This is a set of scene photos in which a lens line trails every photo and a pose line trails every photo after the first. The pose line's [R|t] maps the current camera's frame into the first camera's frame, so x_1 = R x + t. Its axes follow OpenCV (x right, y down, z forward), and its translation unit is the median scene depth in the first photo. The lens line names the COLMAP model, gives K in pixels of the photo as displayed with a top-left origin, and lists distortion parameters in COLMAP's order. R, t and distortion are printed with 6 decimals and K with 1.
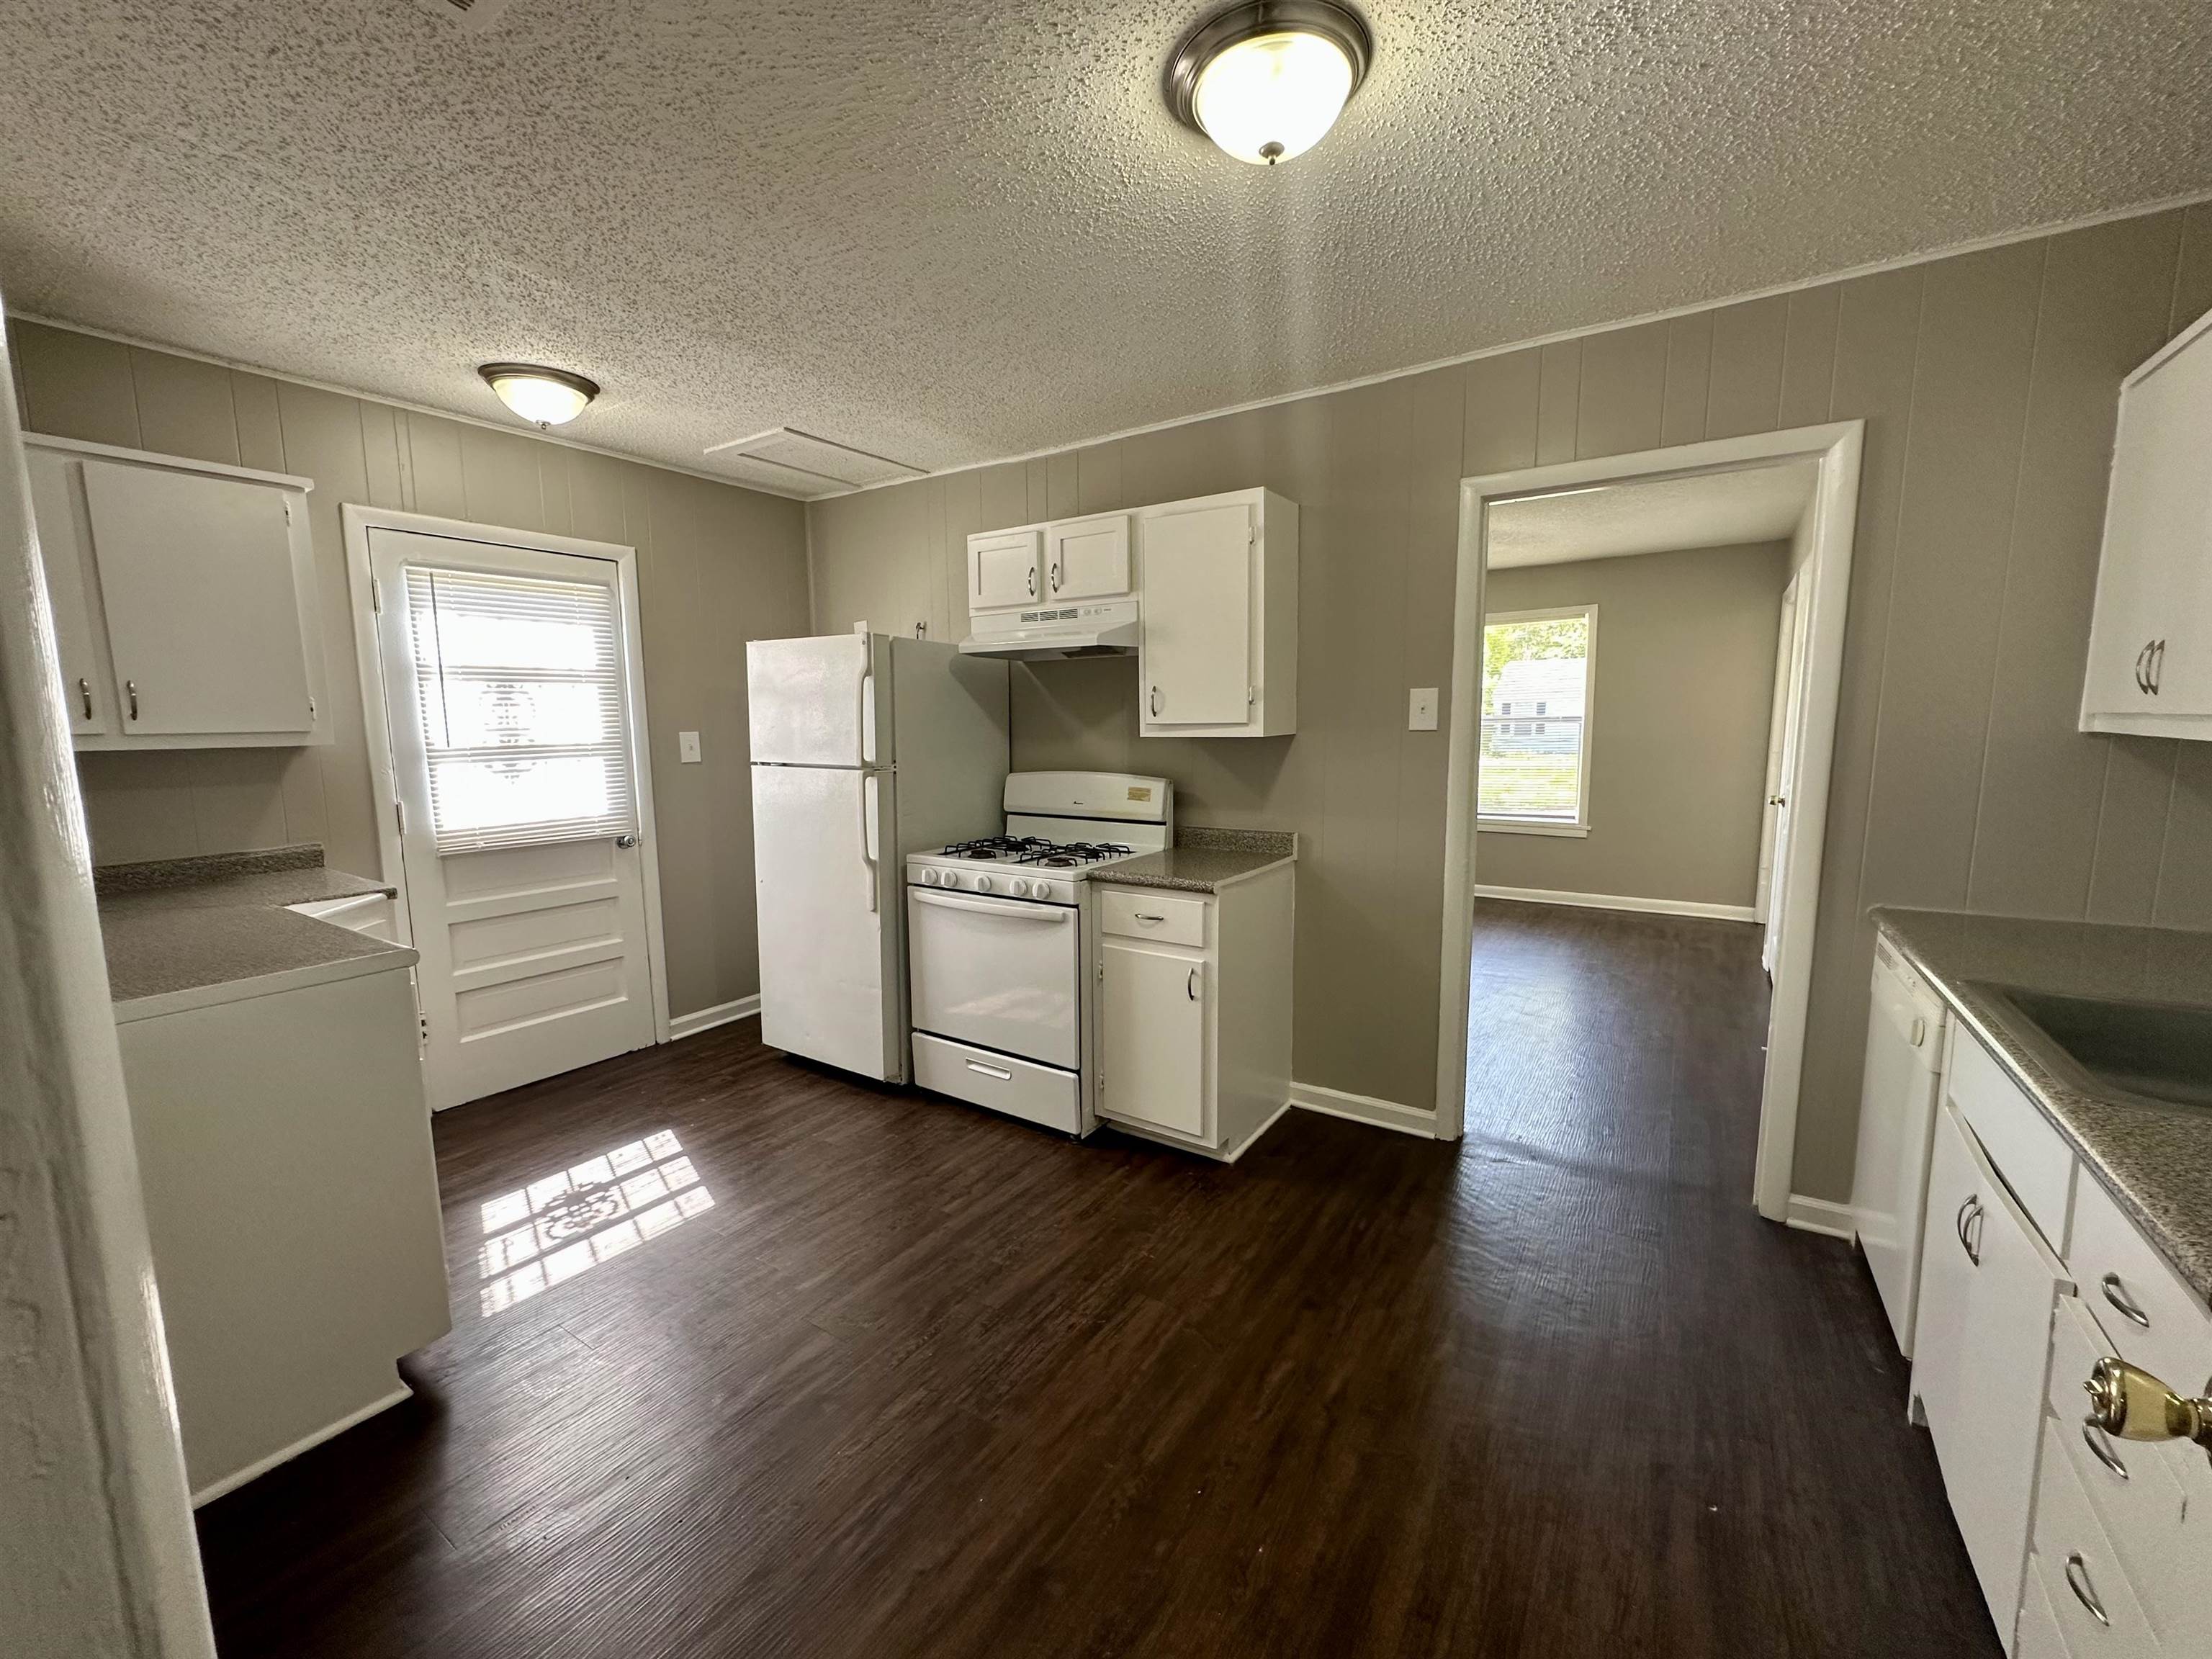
lens RADIAL K [[879.7, 0, 1106.0], [0, 879.7, 829.5], [0, 0, 1]] dist [-0.003676, 0.000127]
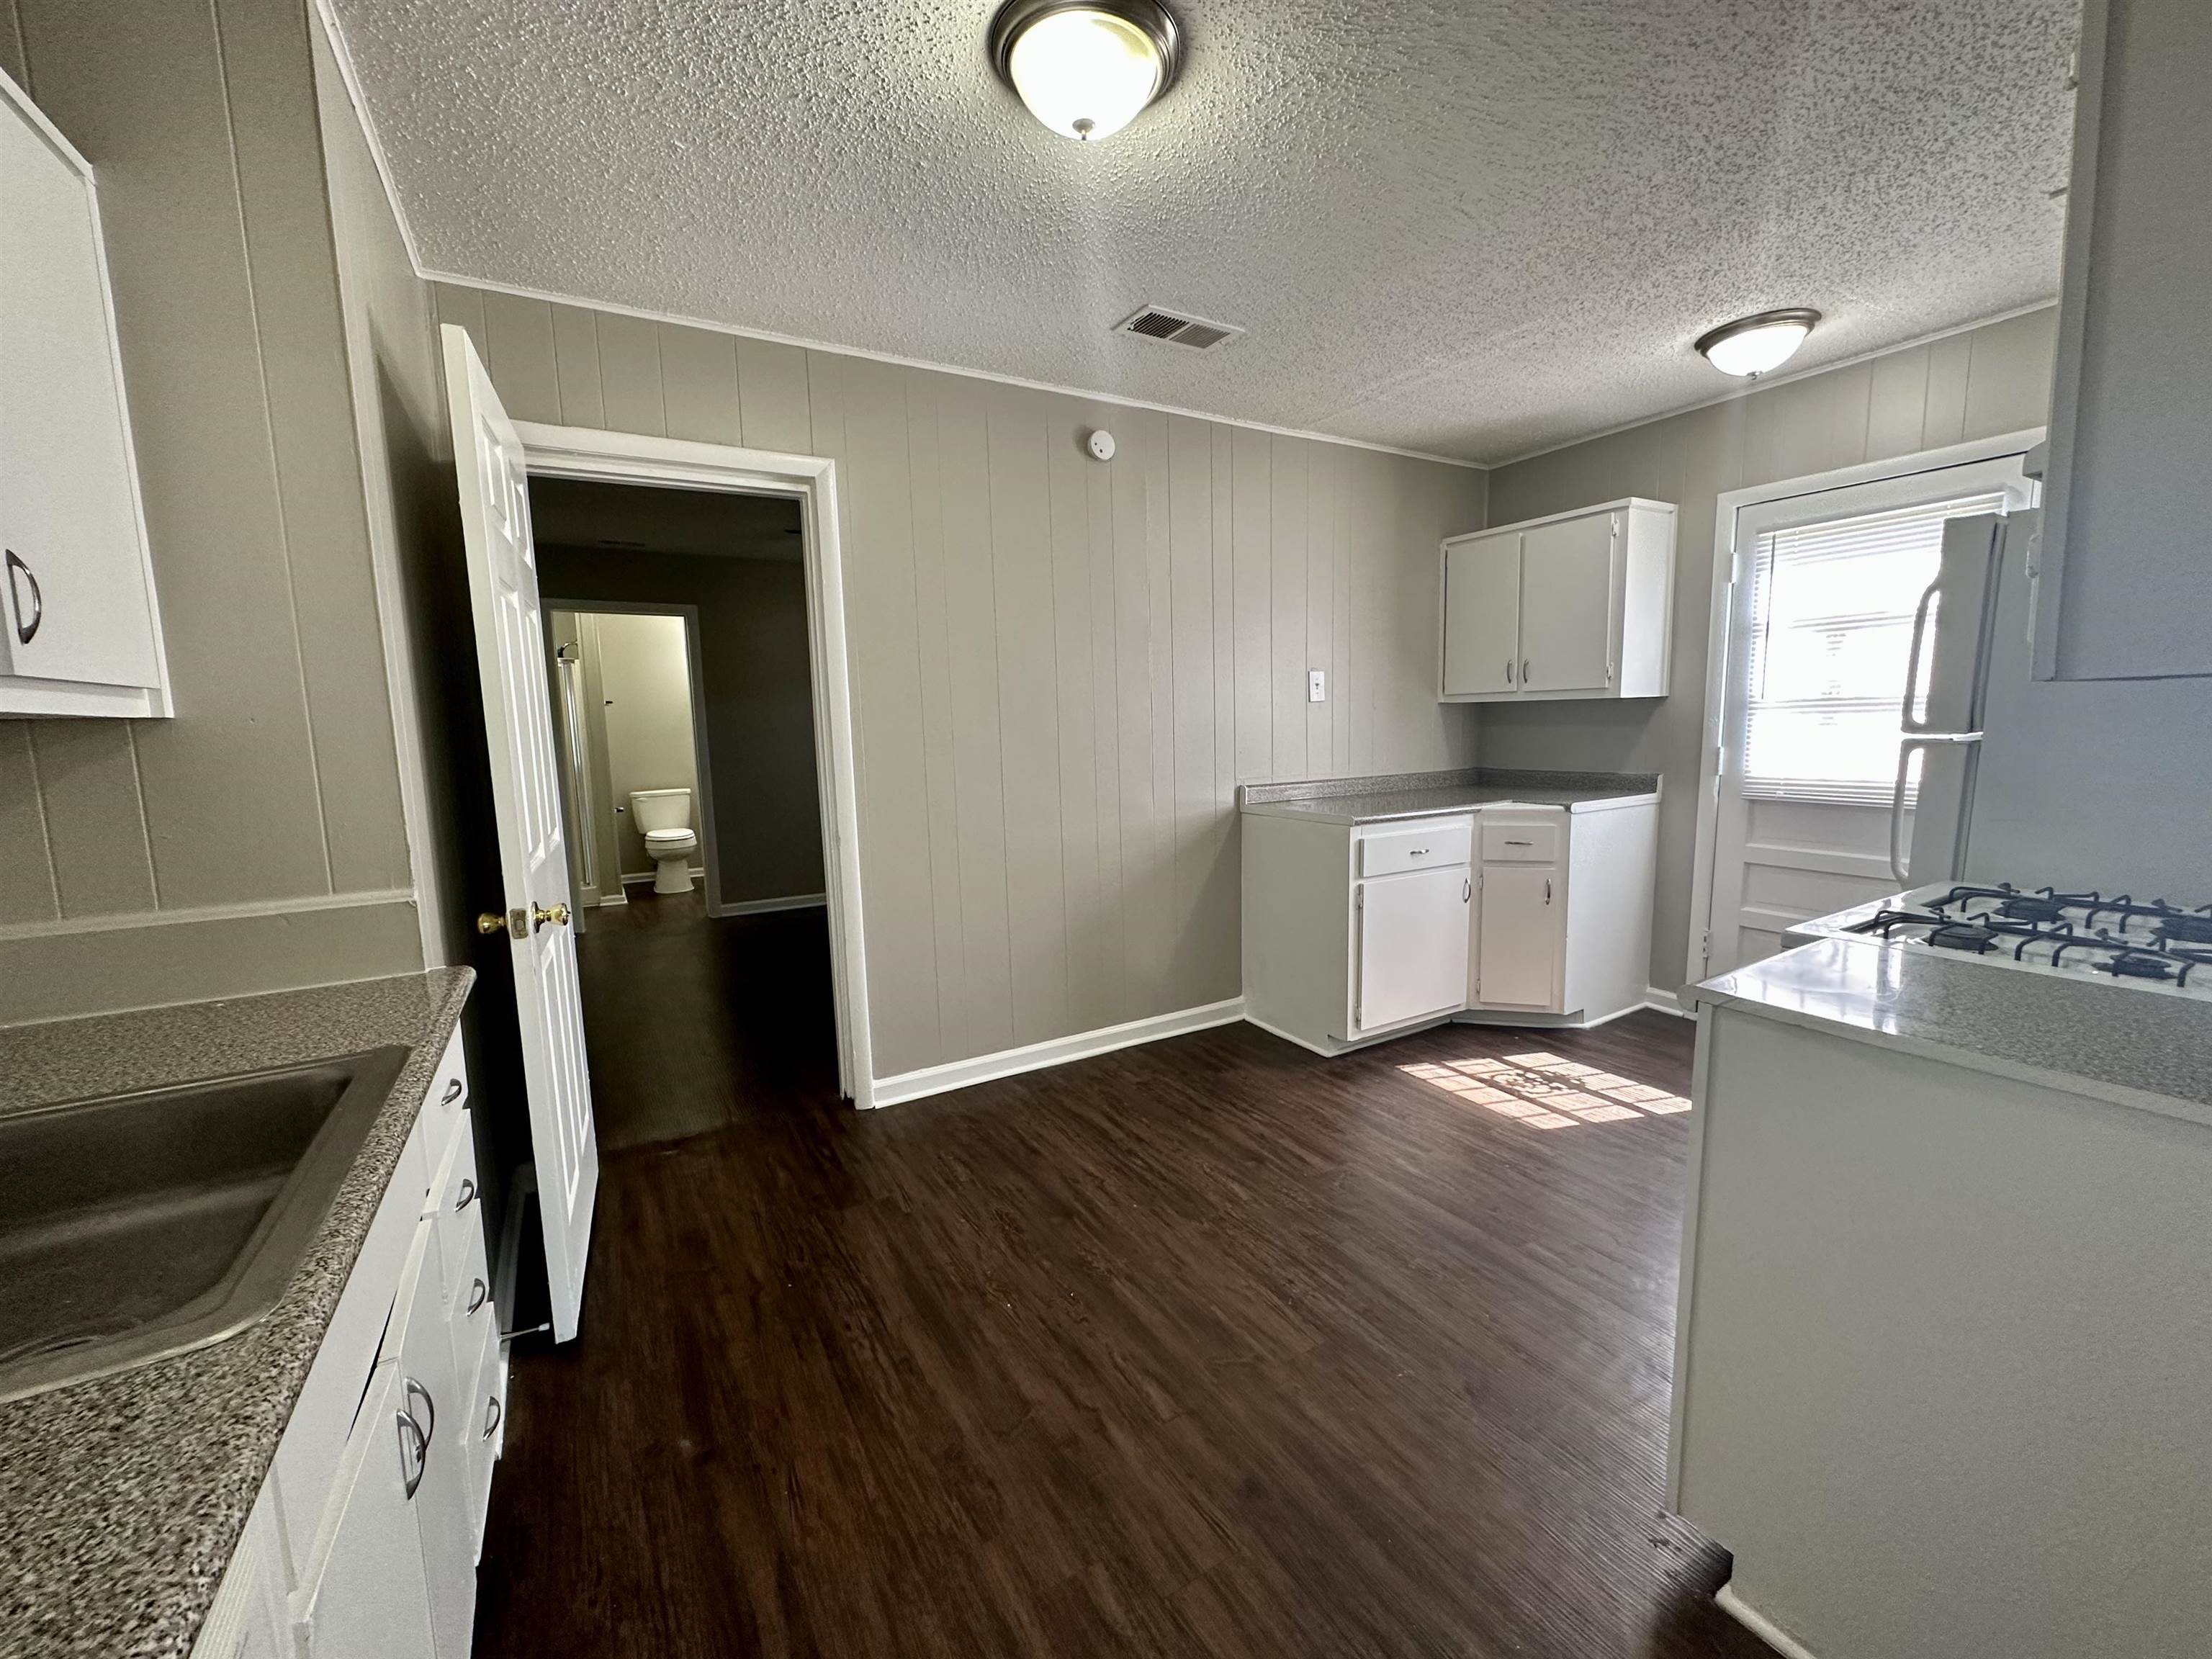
lens RADIAL K [[884.6, 0, 1102.2], [0, 884.6, 827.4], [0, 0, 1]] dist [-0.000864, 0.000172]
pose [[-0.438861, 0.133867, -0.888527, 0.722286], [-0.082652, 0.978634, 0.188267, -0.095598], [0.894745, 0.156062, -0.418420, 0.936263]]
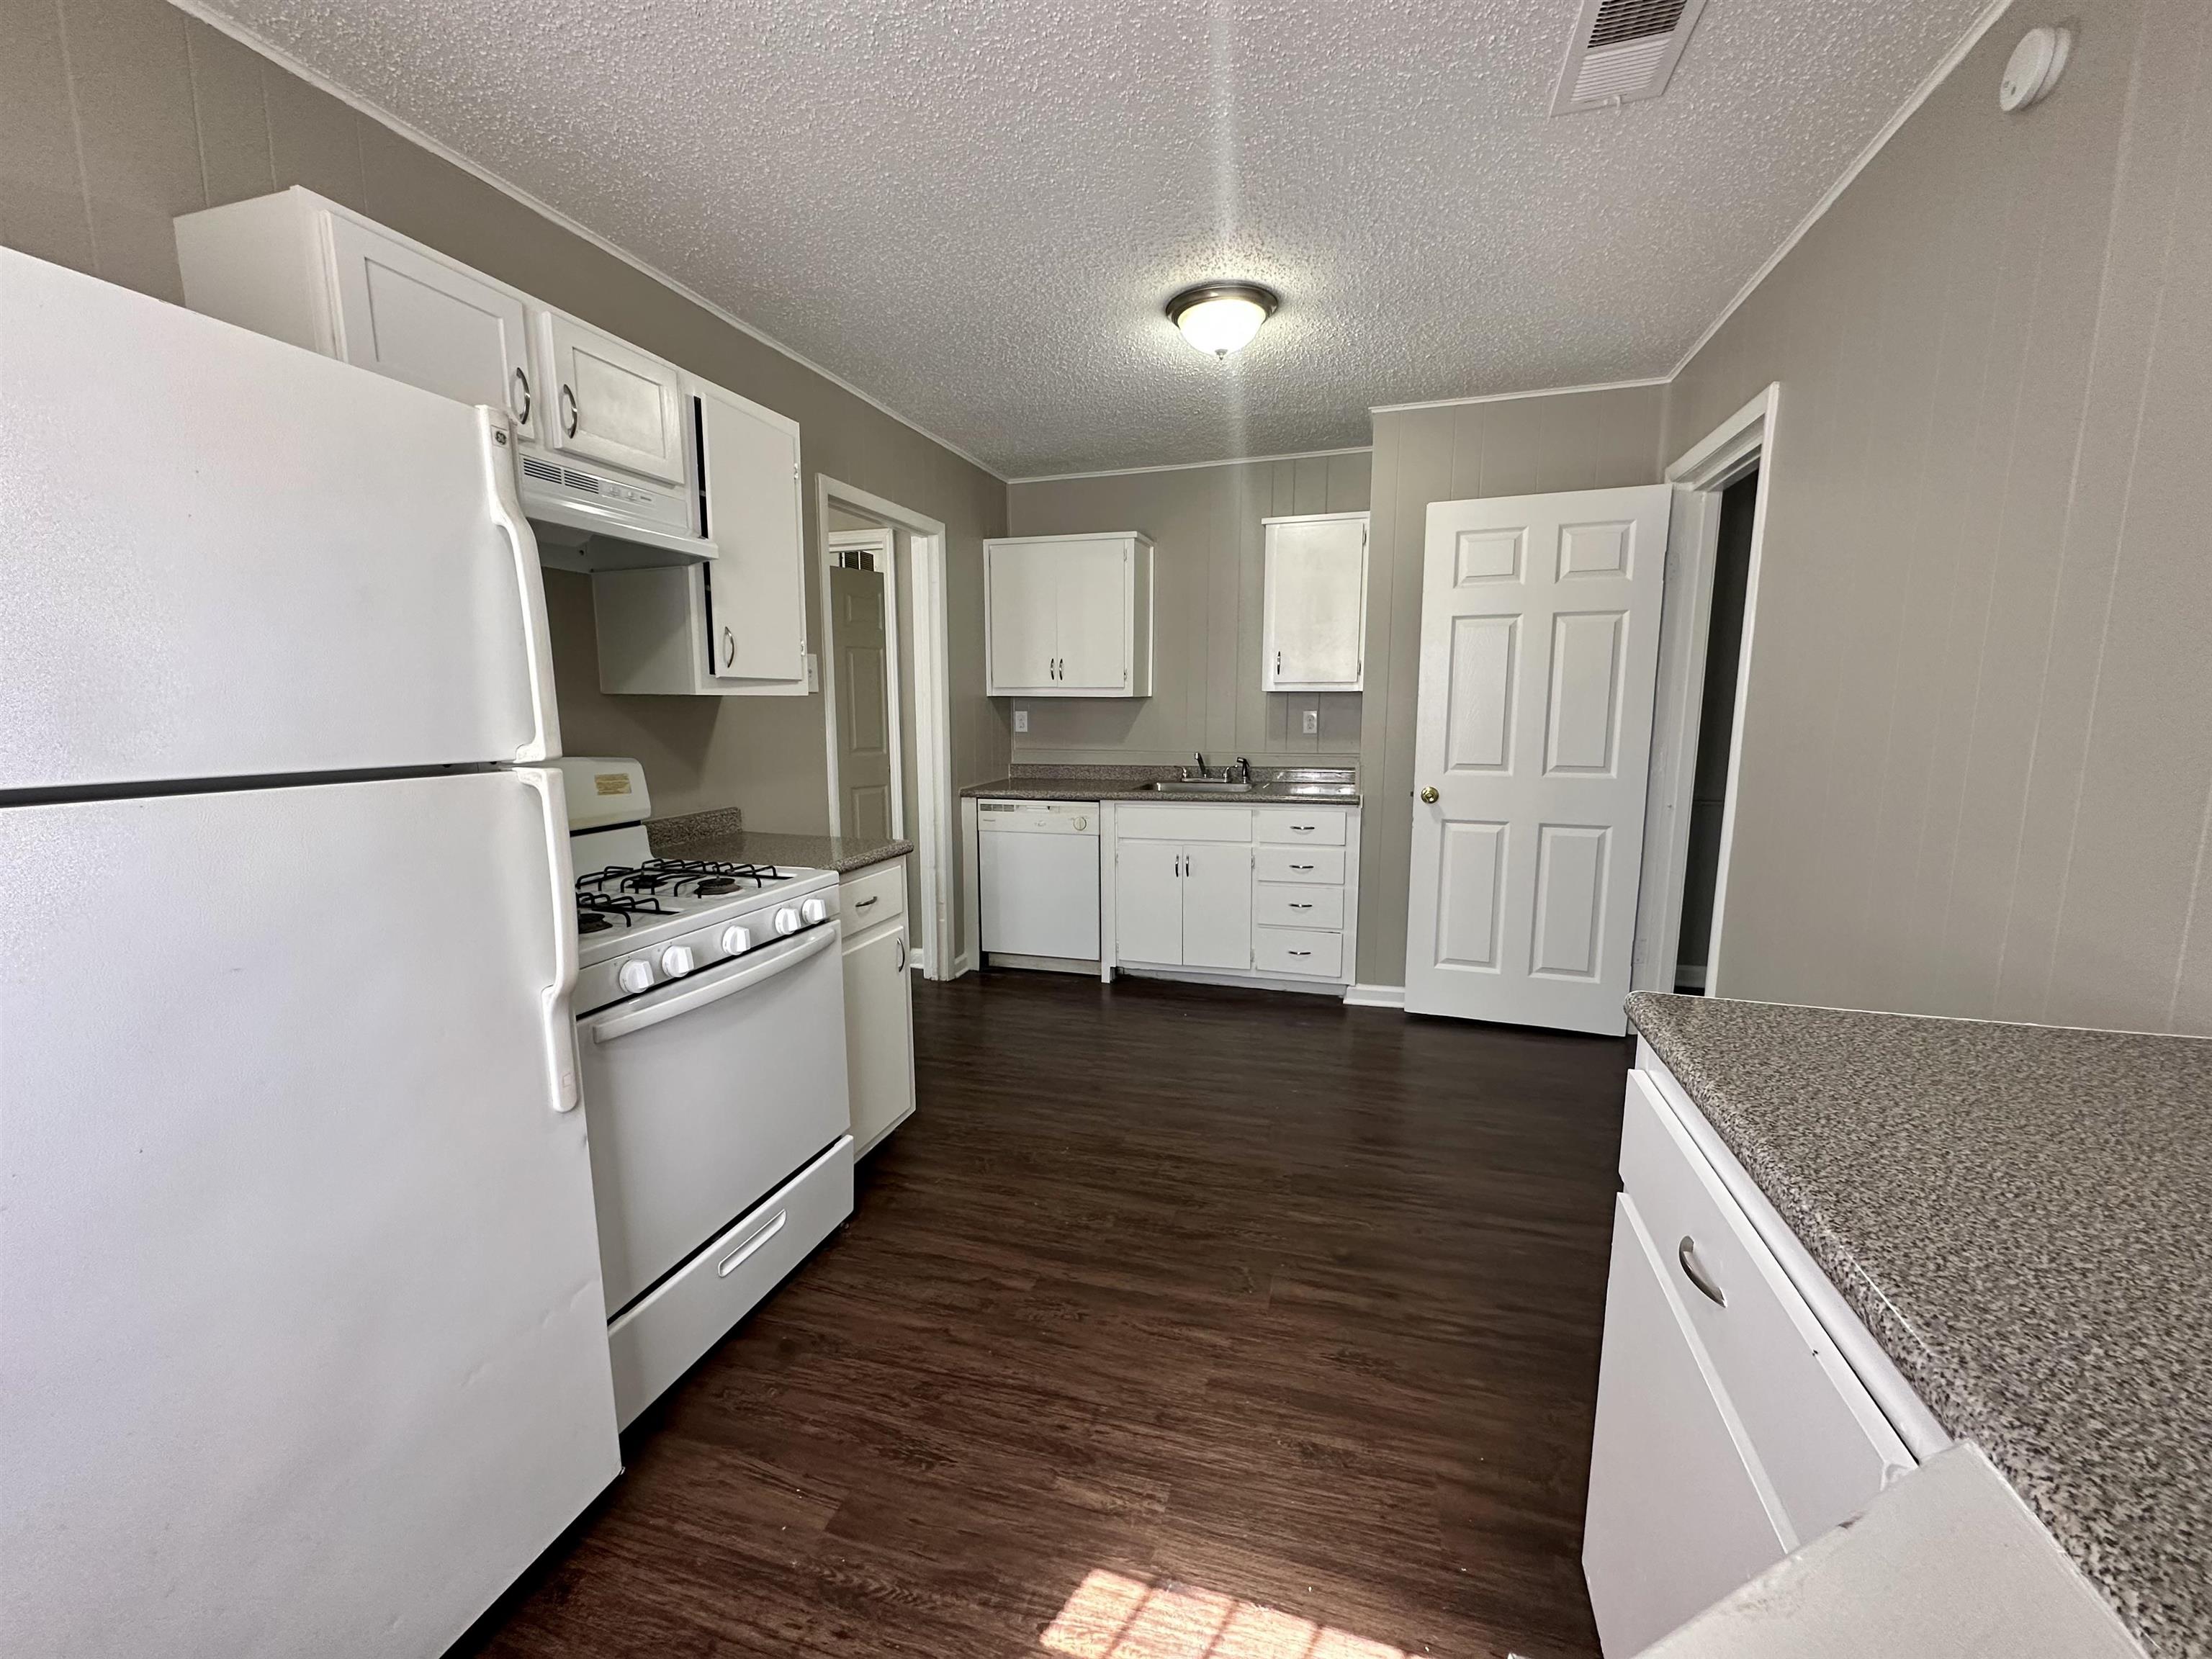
lens RADIAL K [[879.7, 0, 1106.0], [0, 879.7, 829.5], [0, 0, 1]] dist [-0.003676, 0.000127]
pose [[-0.281084, -0.126692, 0.951284, -0.914853], [0.127898, 0.977460, 0.167969, -0.094033], [-0.951123, 0.168880, -0.258545, 1.084873]]
